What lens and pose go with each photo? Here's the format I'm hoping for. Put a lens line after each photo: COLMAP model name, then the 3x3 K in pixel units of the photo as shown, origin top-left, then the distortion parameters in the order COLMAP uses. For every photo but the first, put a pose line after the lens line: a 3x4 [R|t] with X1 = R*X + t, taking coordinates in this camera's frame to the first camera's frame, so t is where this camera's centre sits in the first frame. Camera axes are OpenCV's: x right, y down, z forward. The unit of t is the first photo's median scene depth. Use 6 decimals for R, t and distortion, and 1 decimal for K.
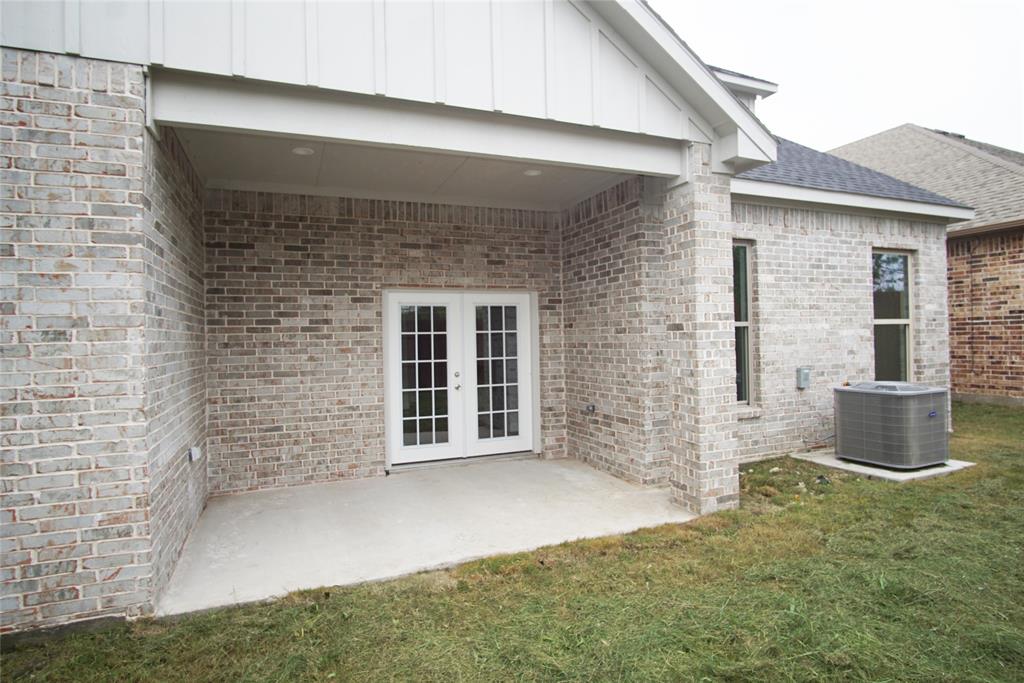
lens RADIAL K [[552.0, 0, 512.8], [0, 552.0, 339.3], [0, 0, 1]] dist [-0.019800, 0.000502]
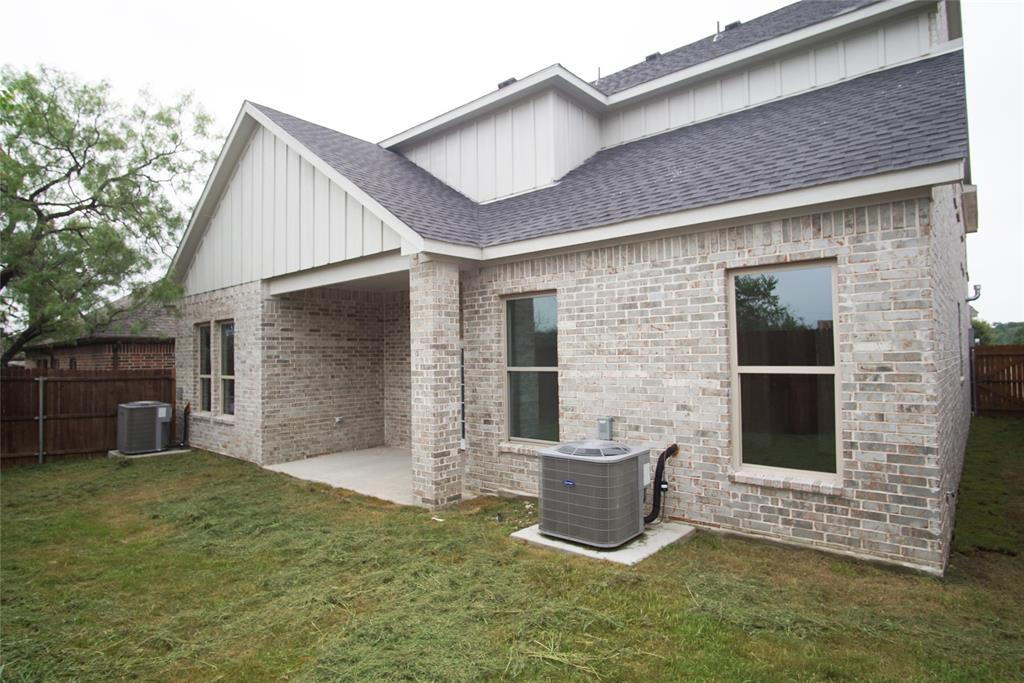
lens RADIAL K [[552.0, 0, 511.3], [0, 552.0, 342.2], [0, 0, 1]] dist [-0.019800, 0.000502]
pose [[0.442924, -0.005812, -0.896540, 1.266534], [0.003125, 0.999983, -0.004939, -0.070792], [0.896554, -0.000614, 0.442935, 0.433264]]
